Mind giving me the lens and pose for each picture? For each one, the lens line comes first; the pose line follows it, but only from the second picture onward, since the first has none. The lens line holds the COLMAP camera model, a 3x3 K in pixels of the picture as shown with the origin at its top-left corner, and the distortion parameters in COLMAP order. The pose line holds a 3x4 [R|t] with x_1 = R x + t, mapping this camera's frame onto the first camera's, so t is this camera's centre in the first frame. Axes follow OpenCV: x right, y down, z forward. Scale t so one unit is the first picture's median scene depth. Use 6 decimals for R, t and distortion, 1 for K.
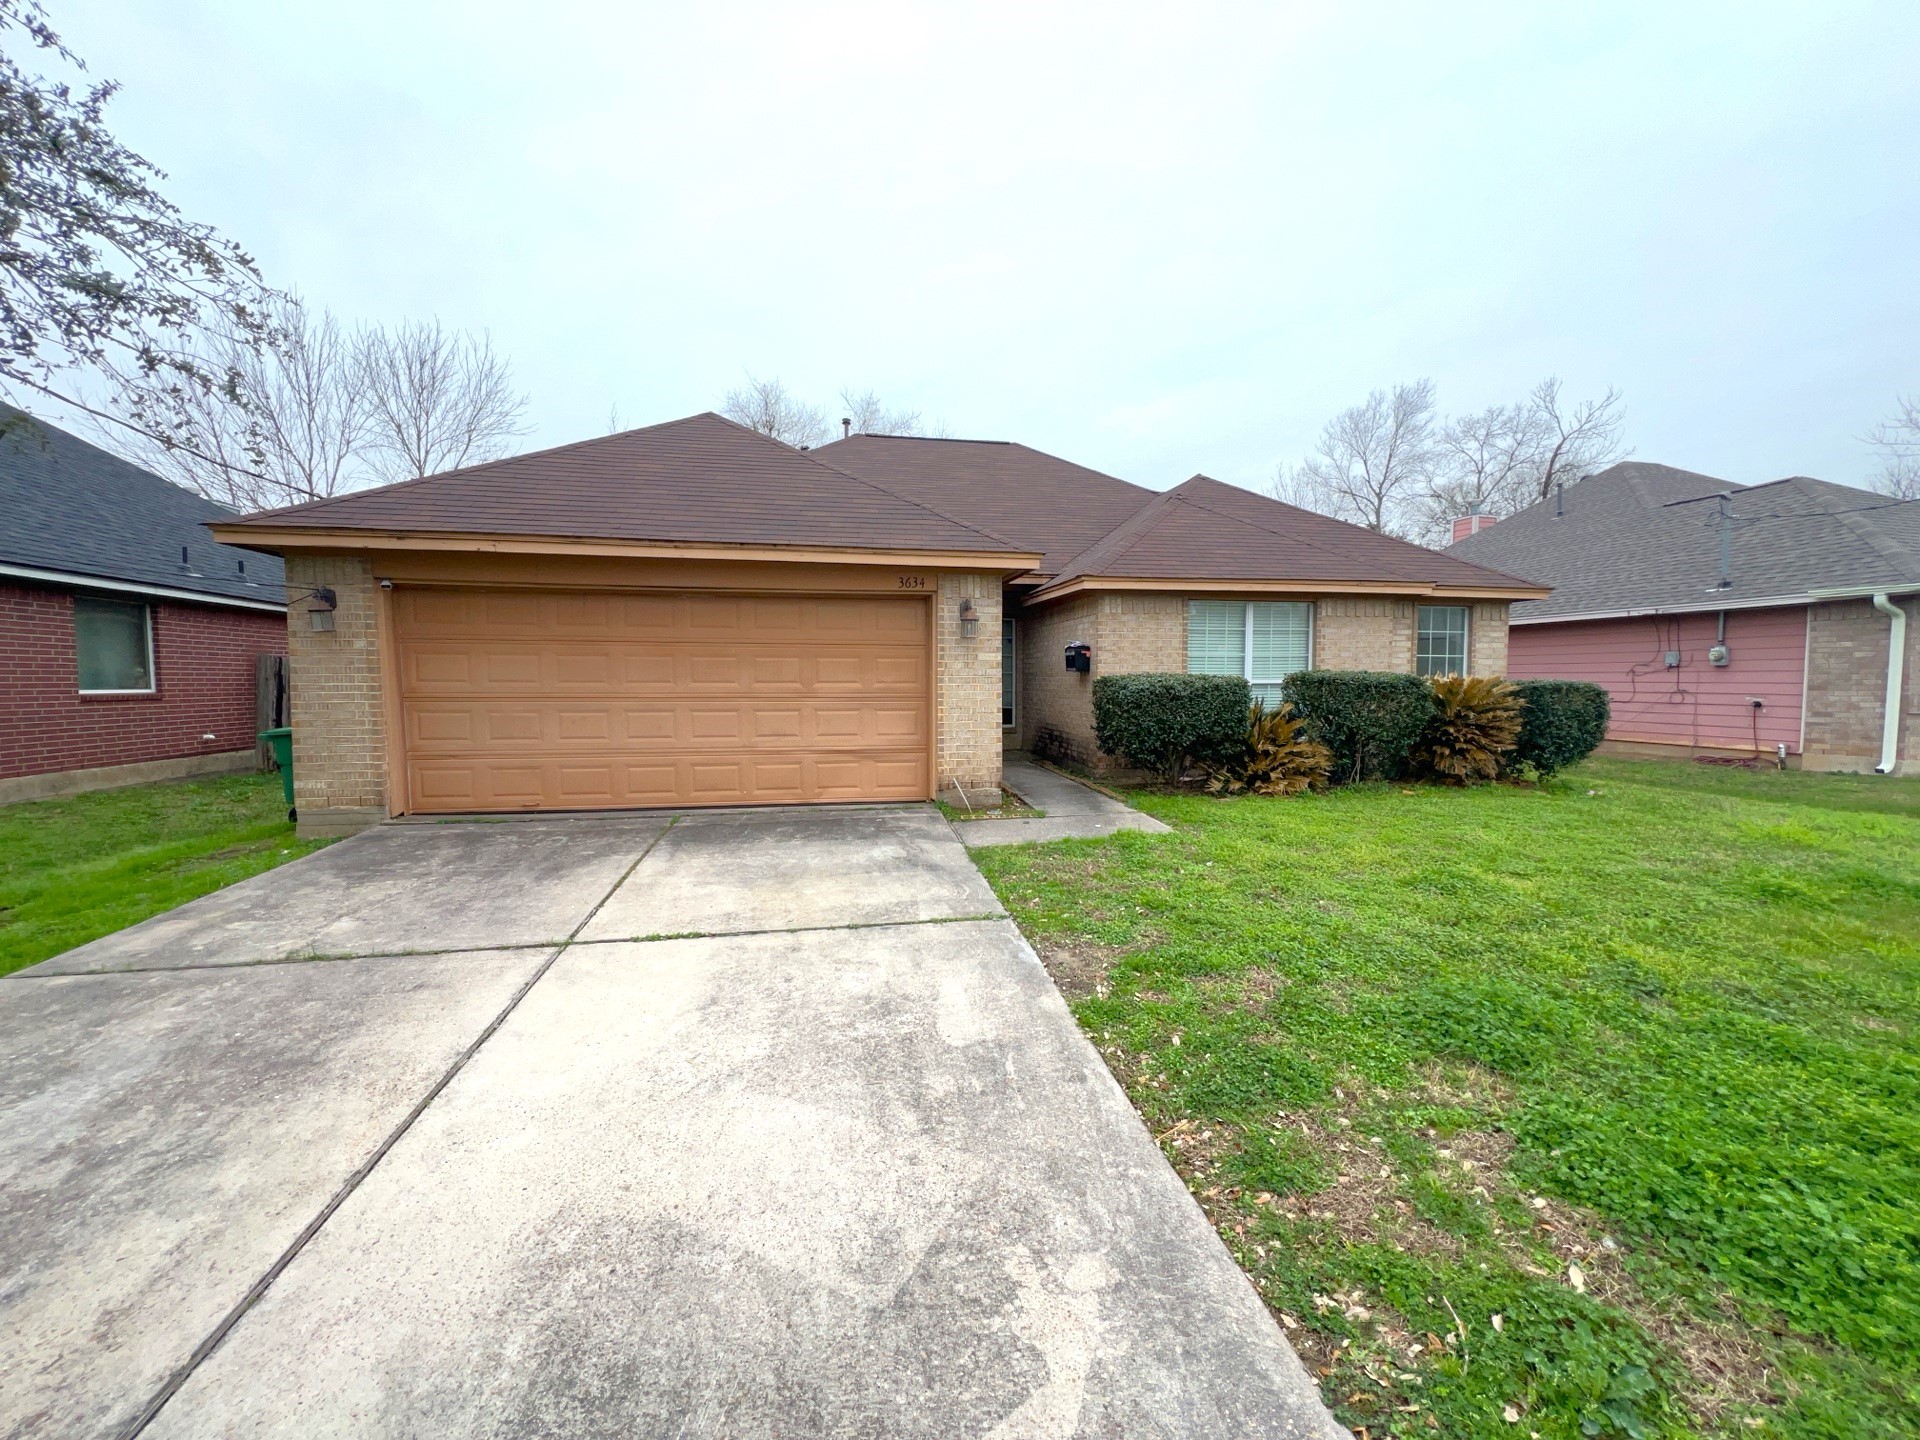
lens RADIAL K [[764.6, 0, 960.0], [0, 764.6, 720.0], [0, 0, 1]] dist [-0.002754, 0.000572]
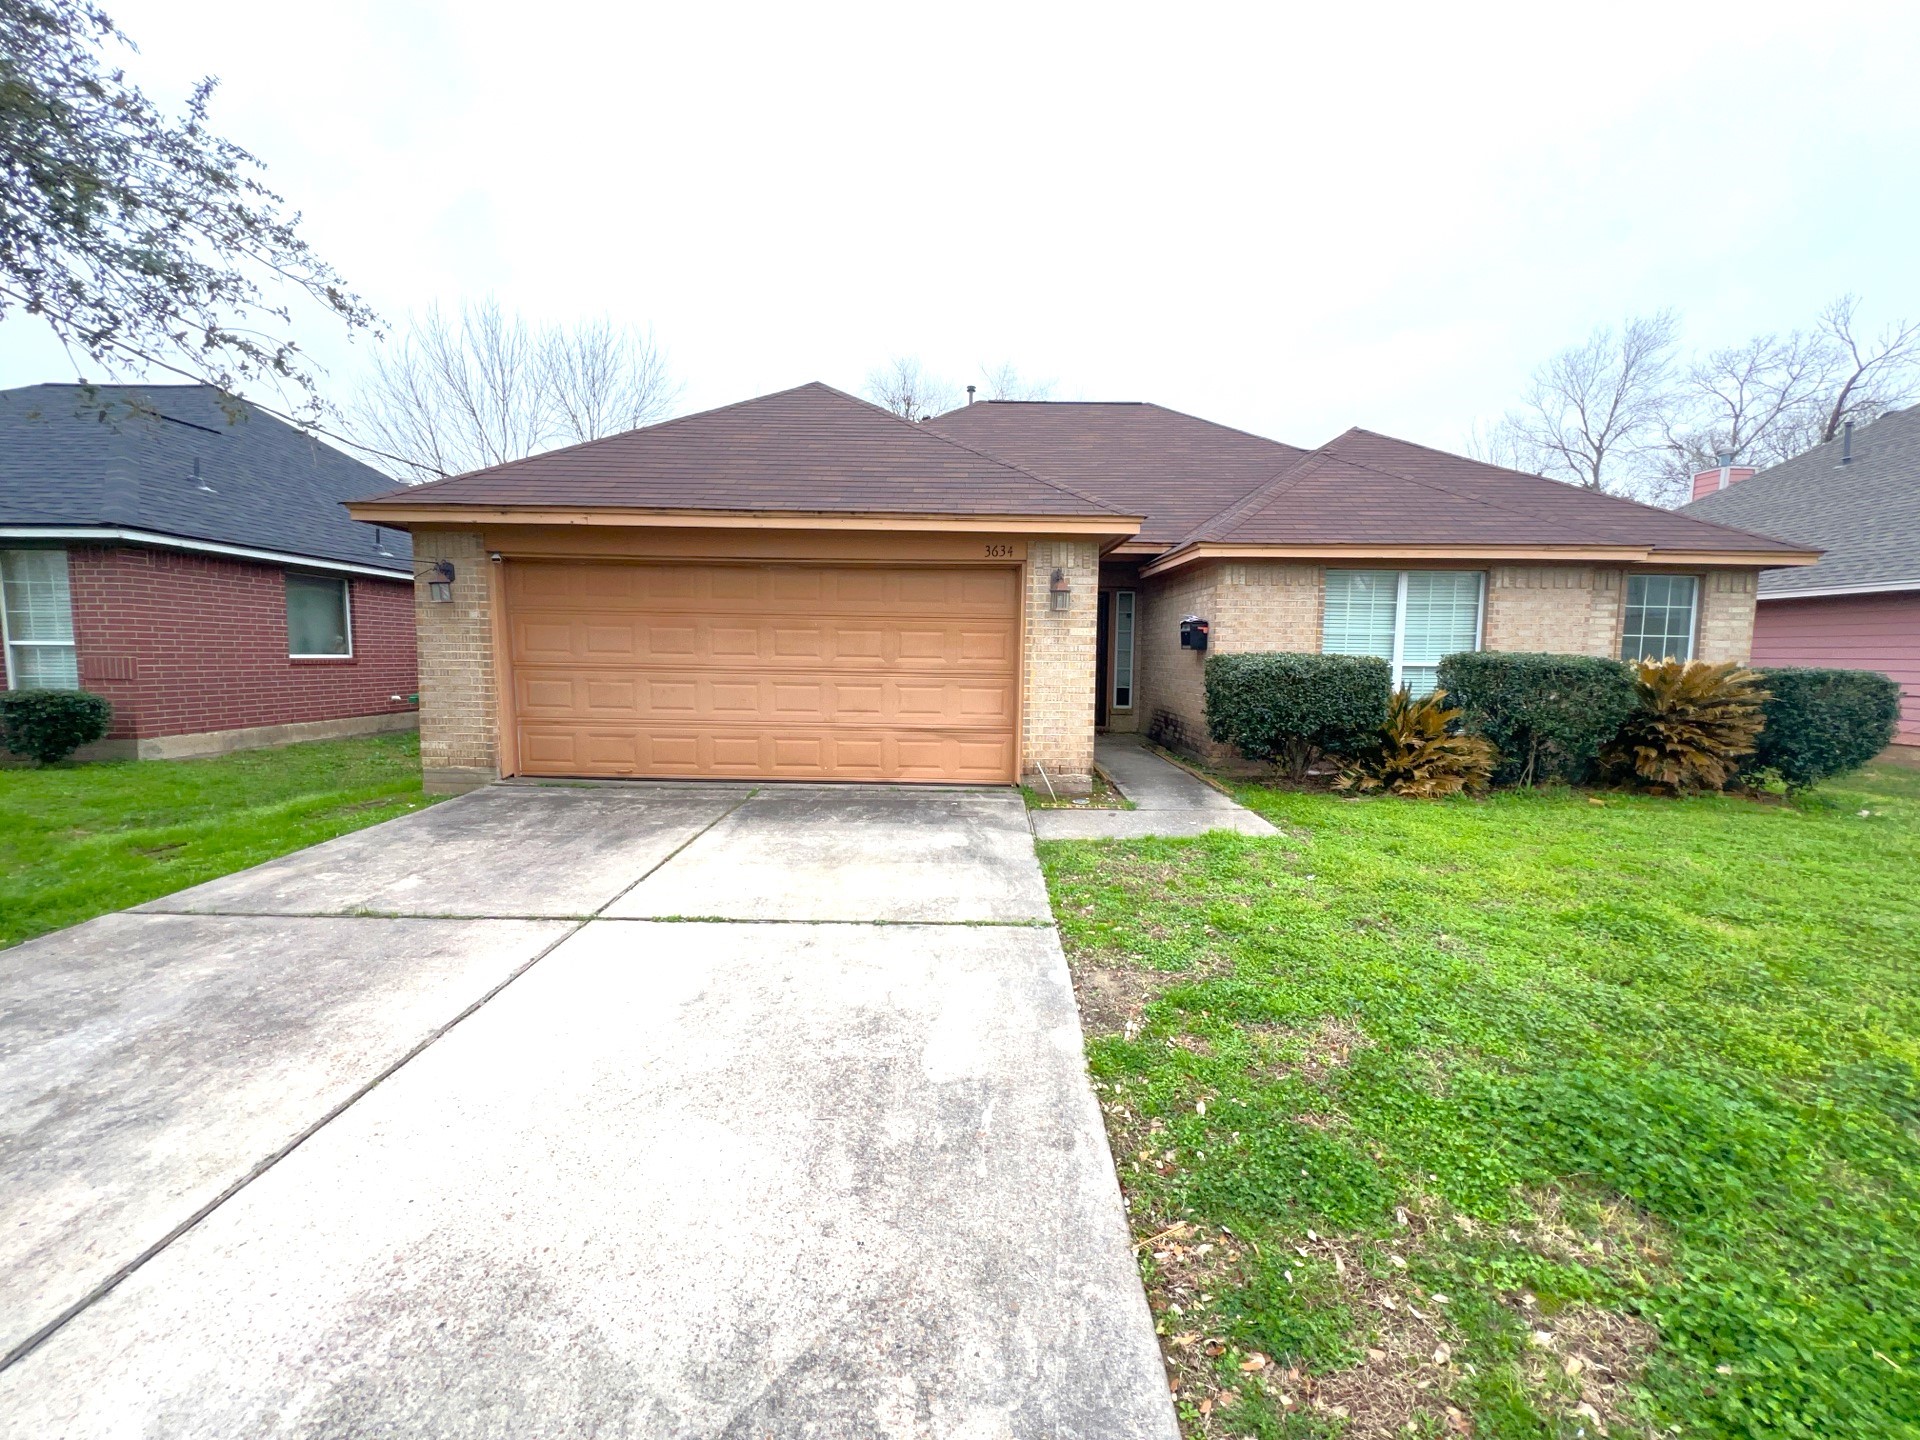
lens RADIAL K [[763.7, 0, 960.0], [0, 763.7, 720.0], [0, 0, 1]] dist [-0.002035, 0.000069]
pose [[0.981676, 0.029955, -0.188187, 0.070524], [-0.024136, 0.999159, 0.033140, -0.003839], [0.189022, -0.027991, 0.981574, 0.071012]]
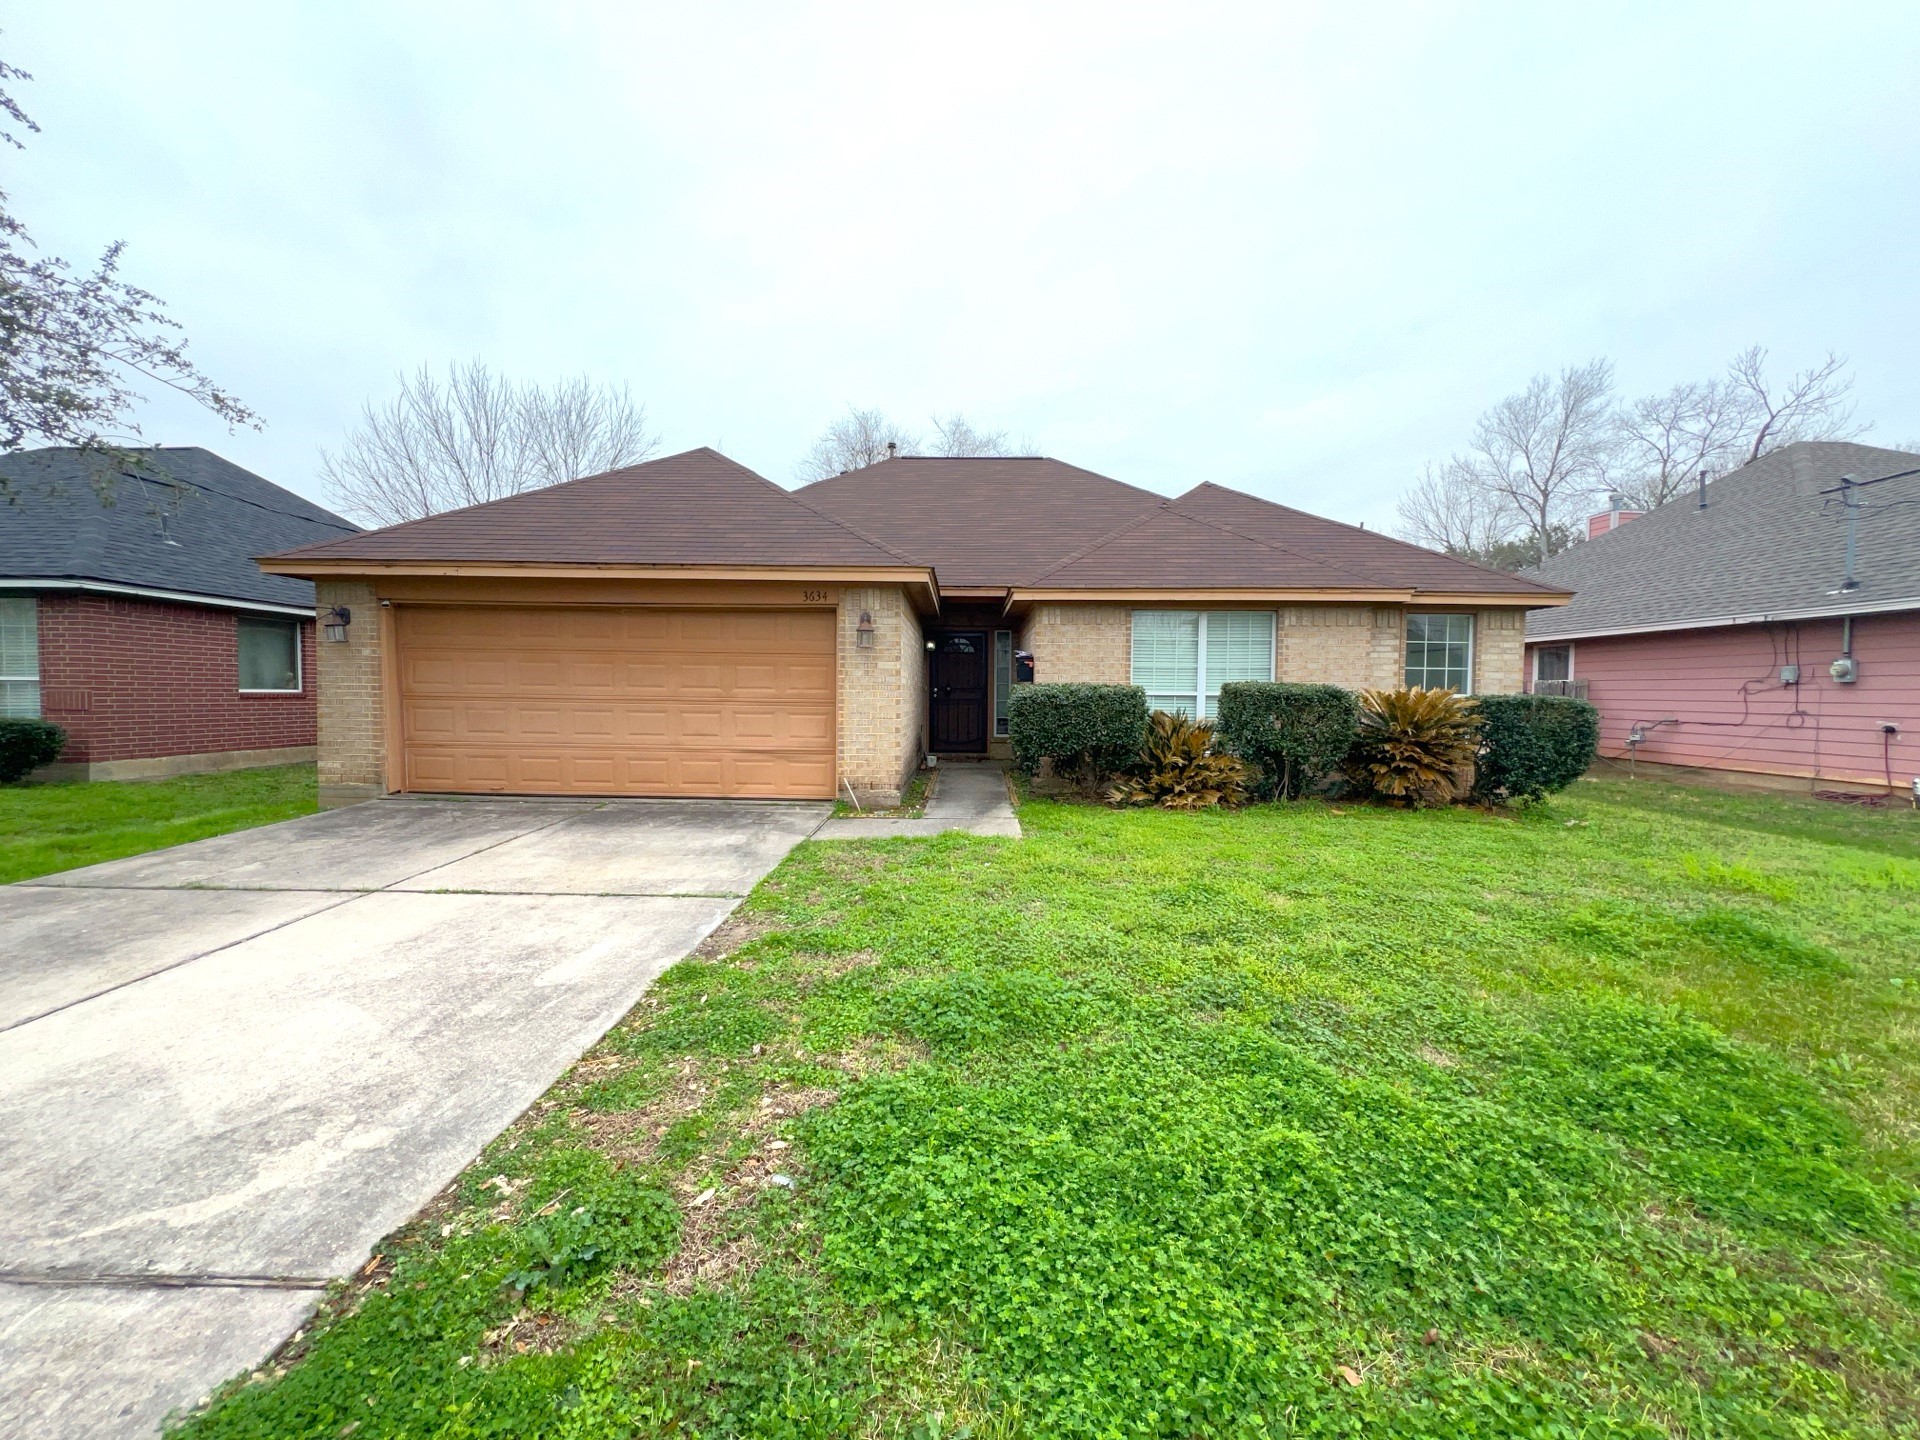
lens RADIAL K [[764.6, 0, 960.0], [0, 764.6, 720.0], [0, 0, 1]] dist [-0.002754, 0.000572]
pose [[0.979045, 0.018578, -0.202797, 0.355470], [-0.022510, 0.999600, -0.017100, 0.008859], [0.202398, 0.021307, 0.979072, -0.012905]]
